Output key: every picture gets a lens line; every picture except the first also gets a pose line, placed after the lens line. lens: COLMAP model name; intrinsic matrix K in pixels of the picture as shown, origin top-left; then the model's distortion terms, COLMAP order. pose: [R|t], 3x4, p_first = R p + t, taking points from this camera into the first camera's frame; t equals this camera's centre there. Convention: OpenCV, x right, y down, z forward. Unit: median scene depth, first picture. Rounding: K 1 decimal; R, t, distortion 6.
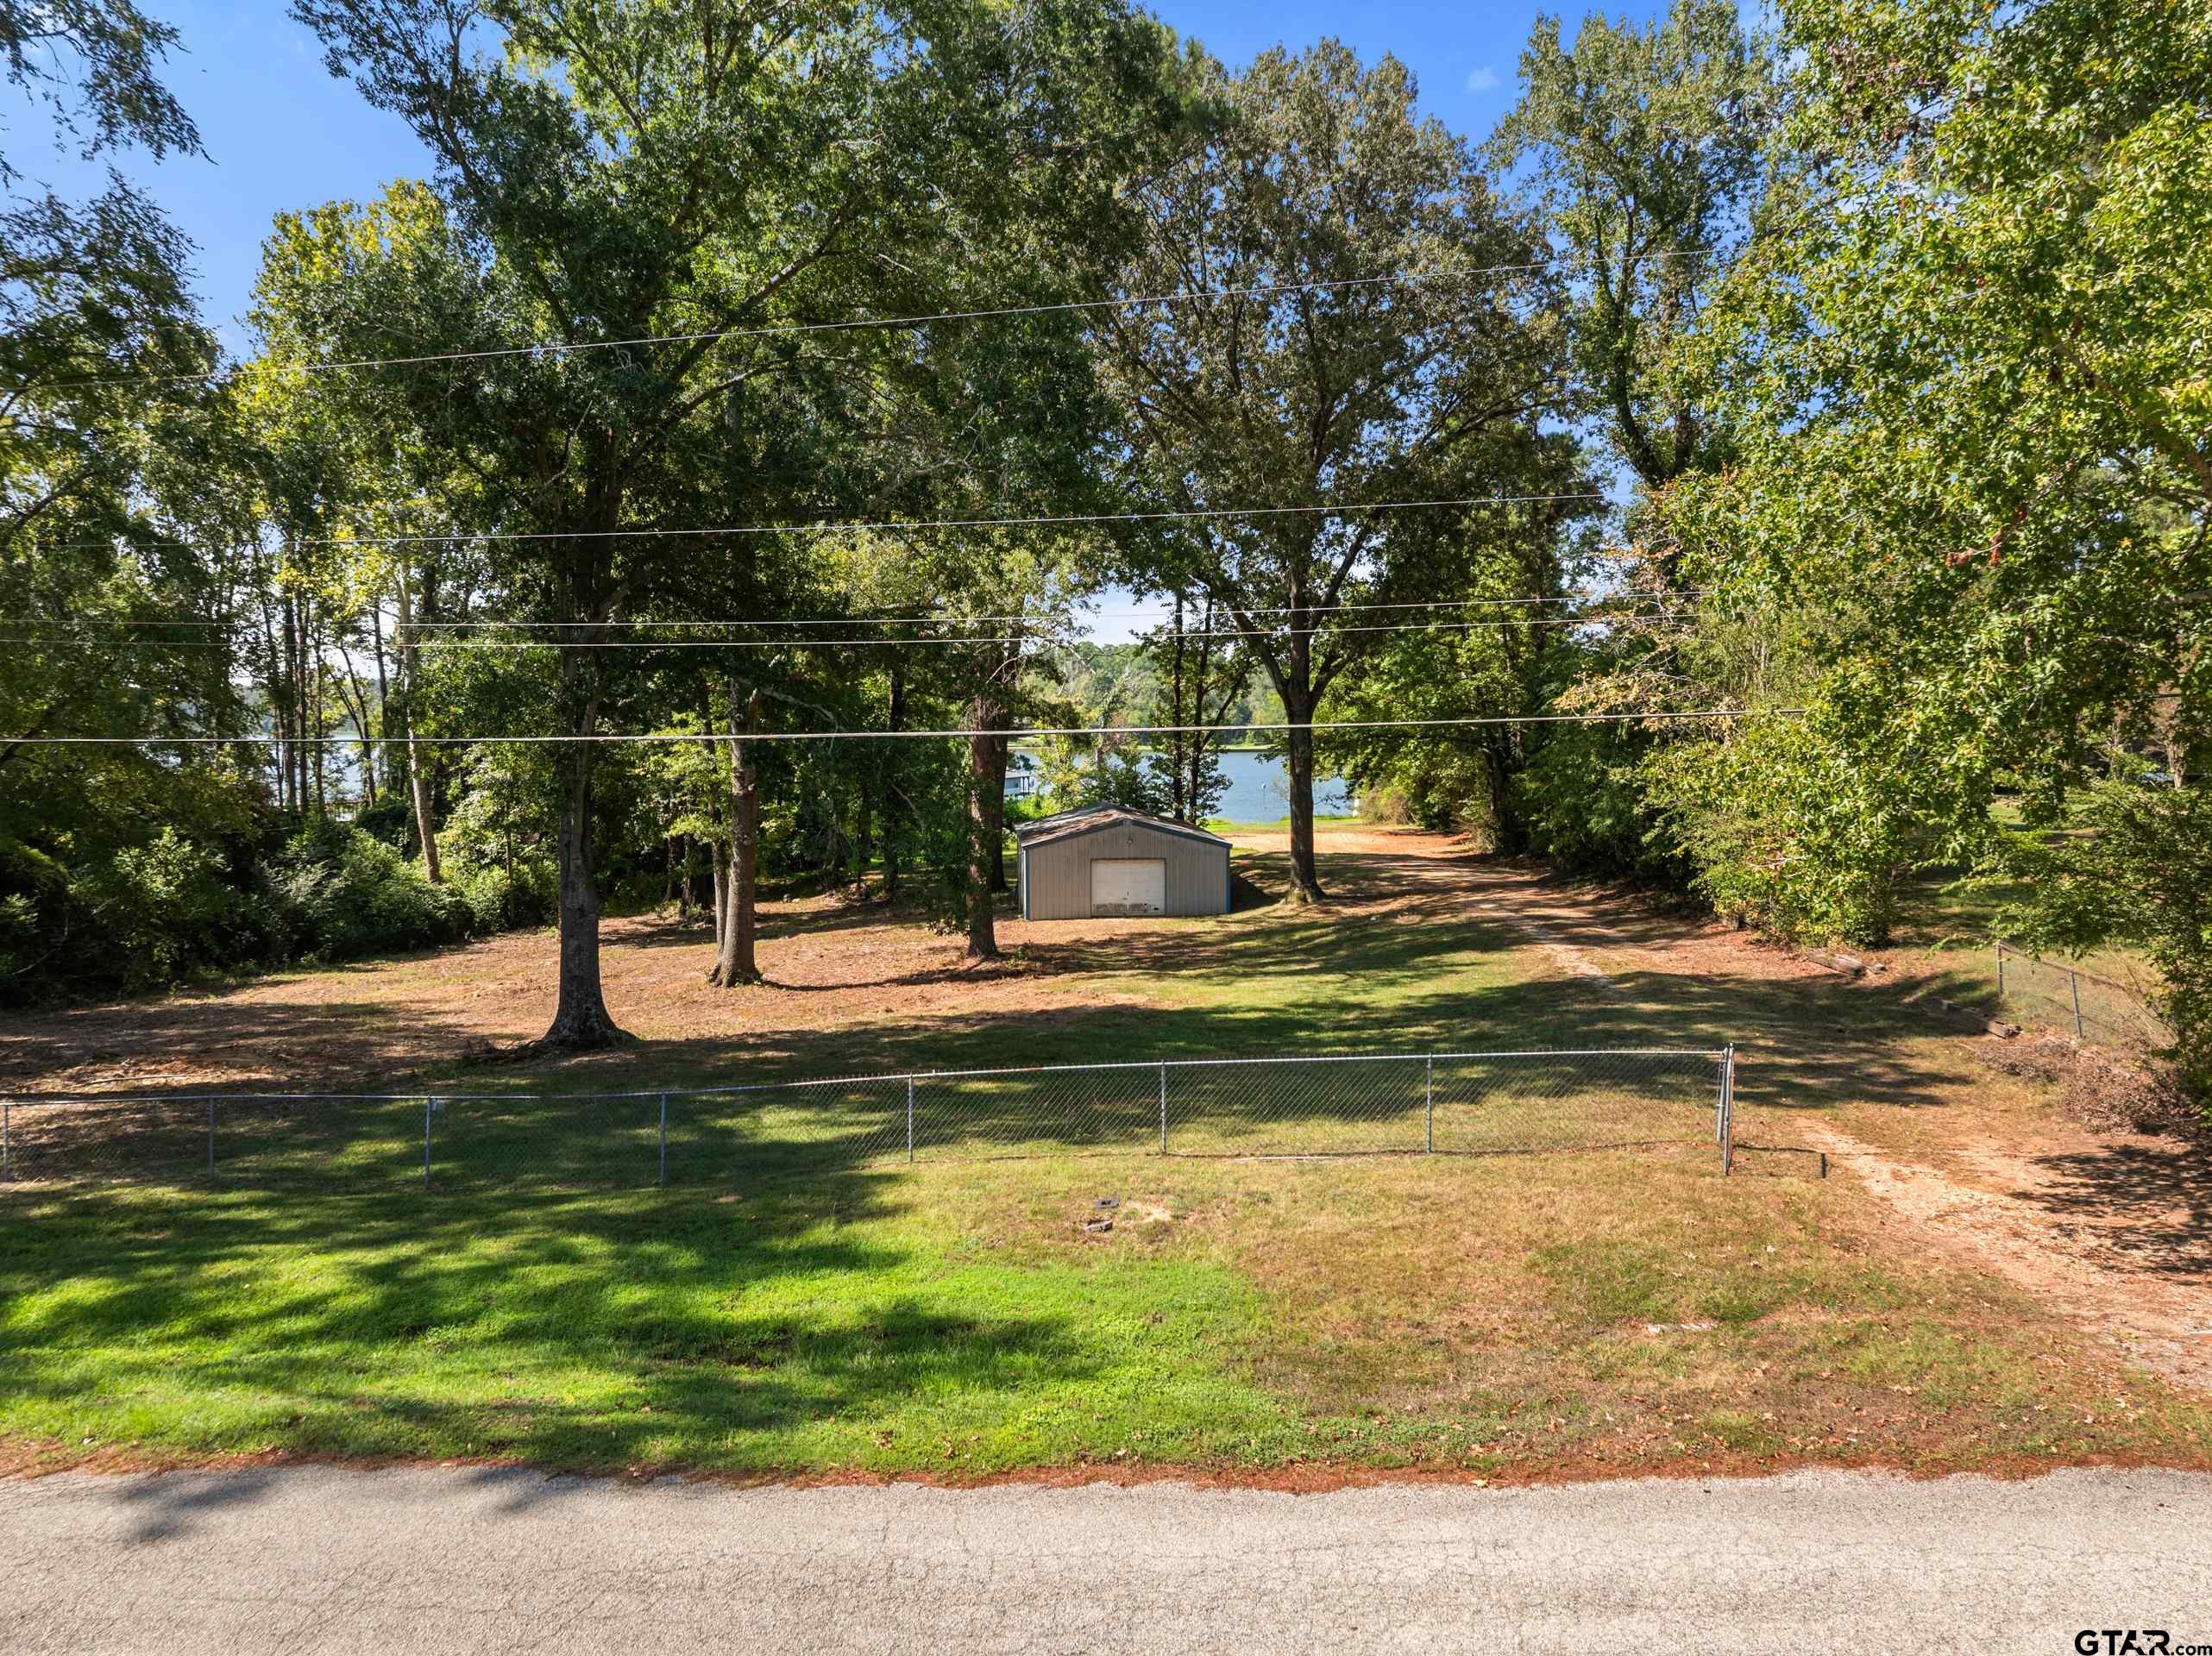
lens RADIAL K [[1582.8, 0, 1106.0], [0, 1582.8, 828.0], [0, 0, 1]] dist [-0.038782, 0.003125]
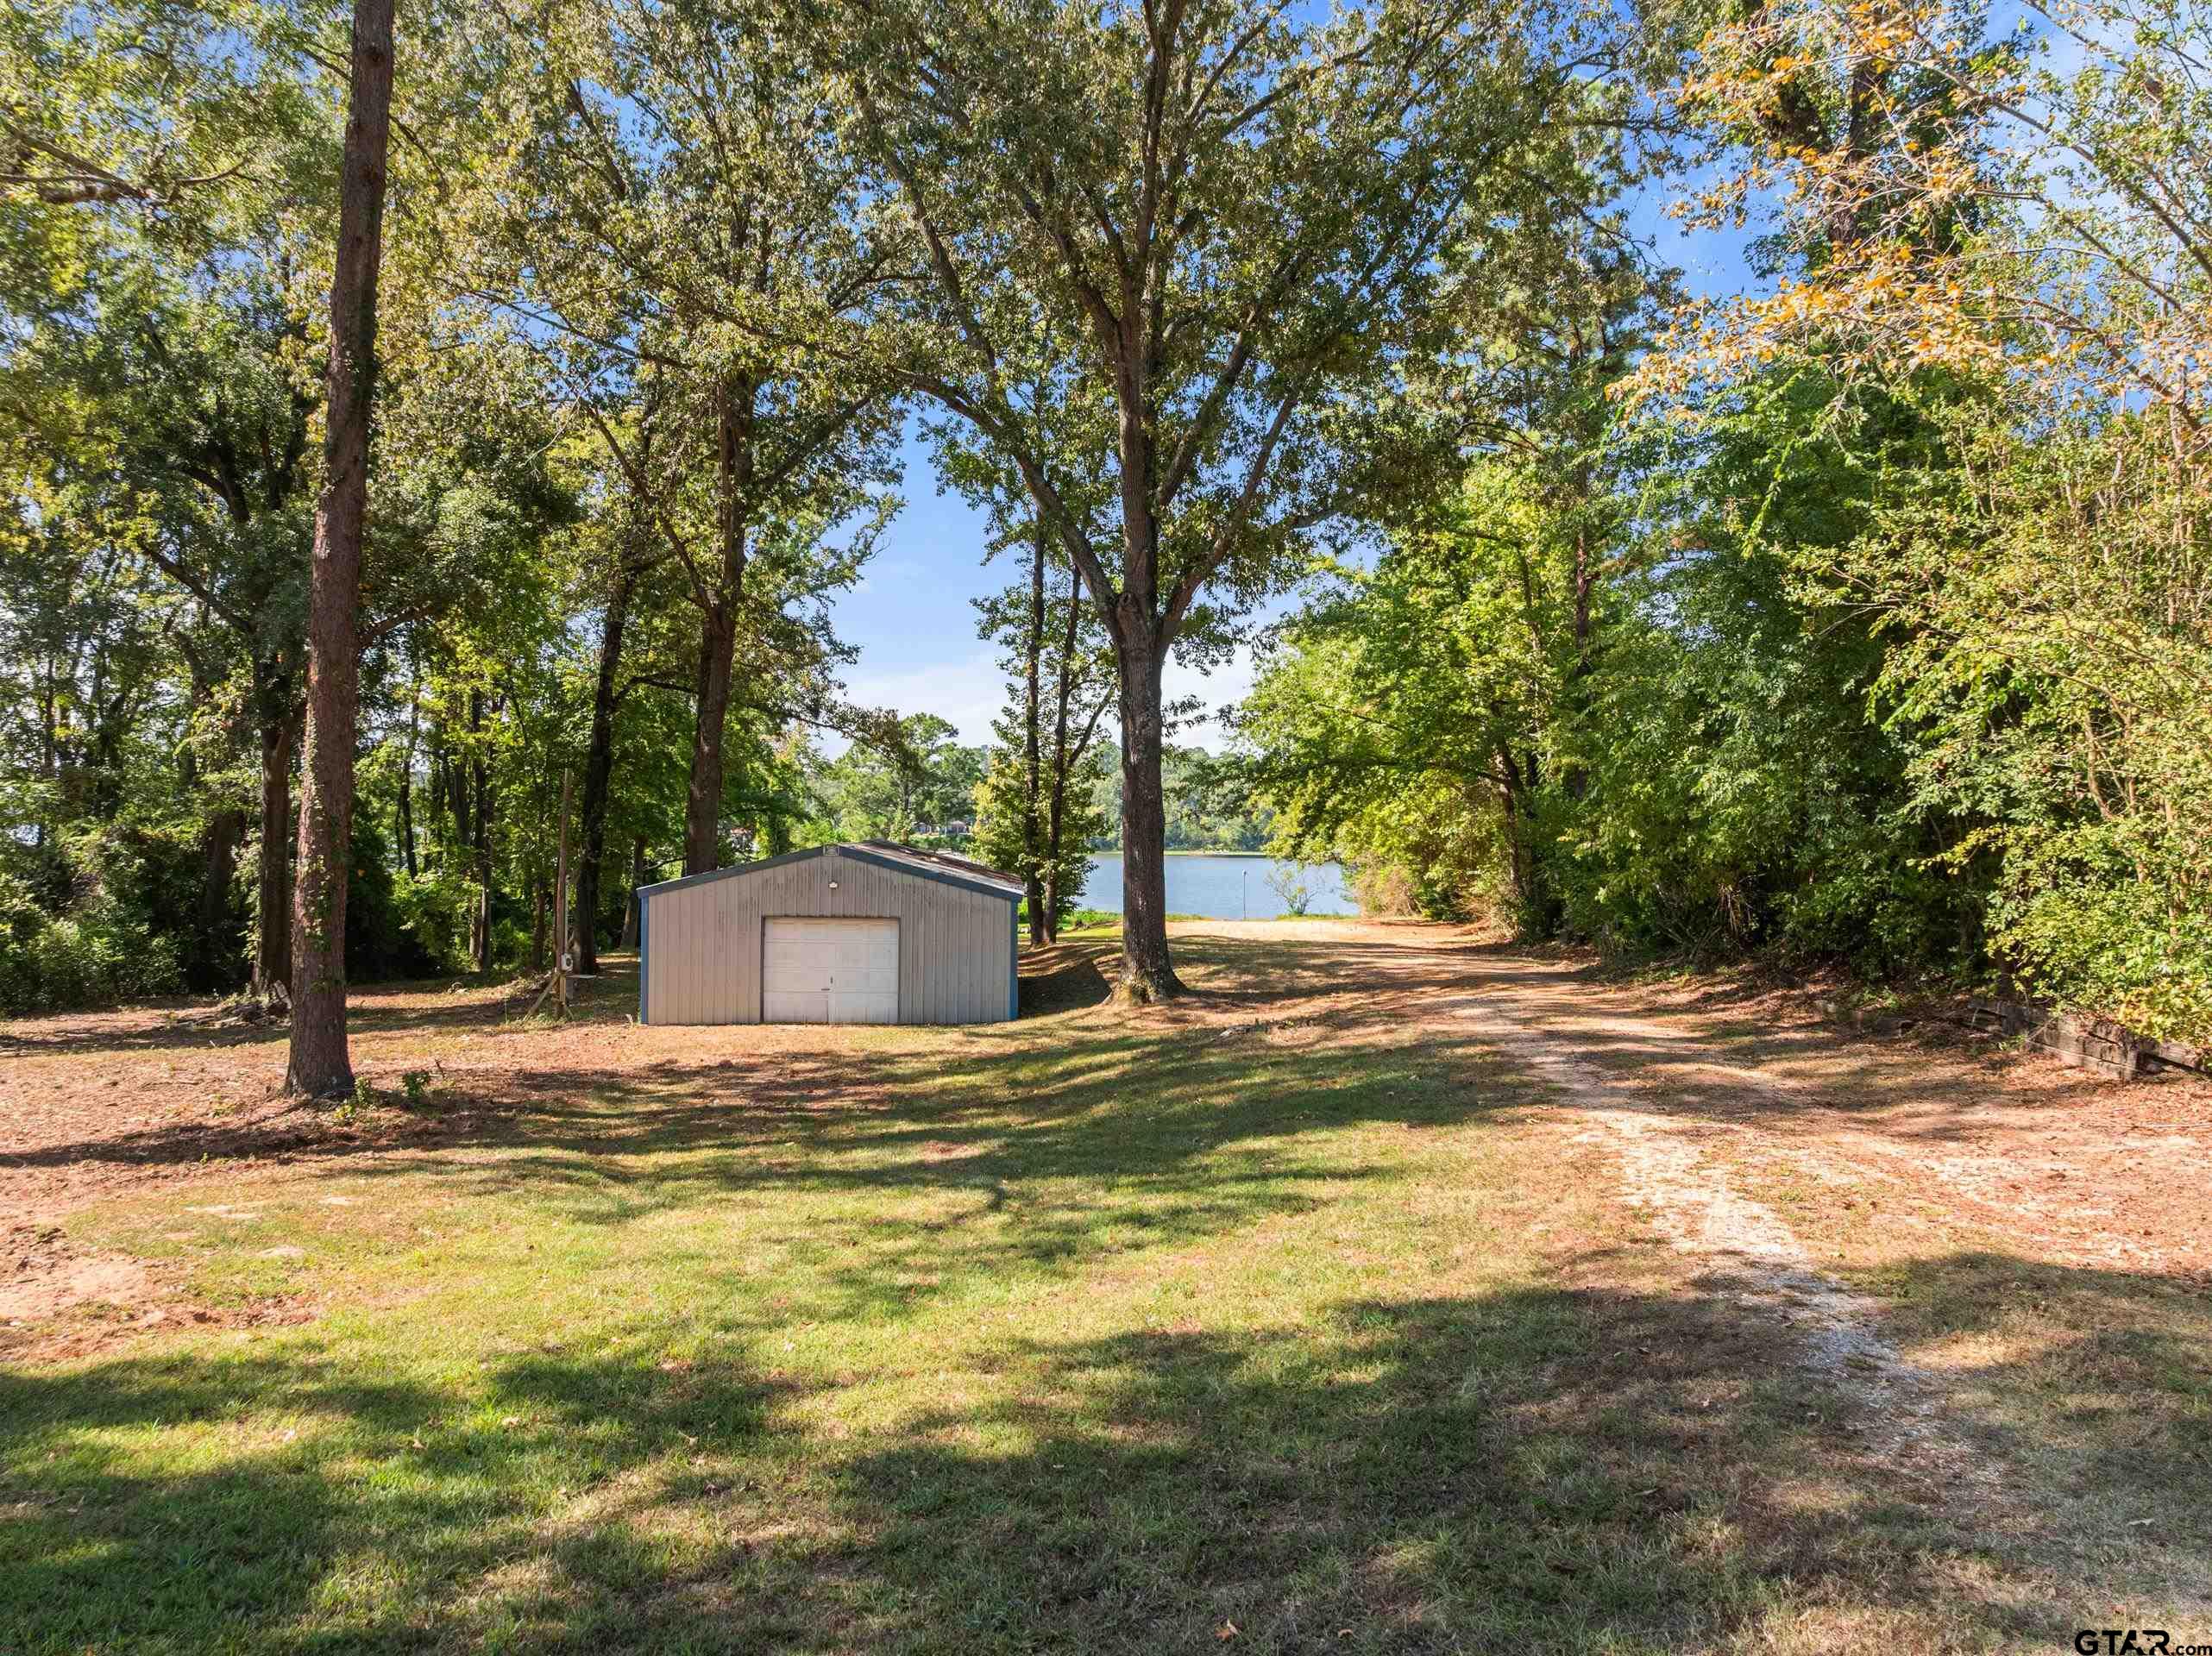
lens RADIAL K [[1582.8, 0, 1106.0], [0, 1582.8, 828.0], [0, 0, 1]] dist [-0.038782, 0.003125]
pose [[0.999487, 0.015921, -0.027774, 0.127396], [-0.017847, 0.997349, -0.070548, 0.026392], [0.026577, 0.071007, 0.997122, 0.457245]]
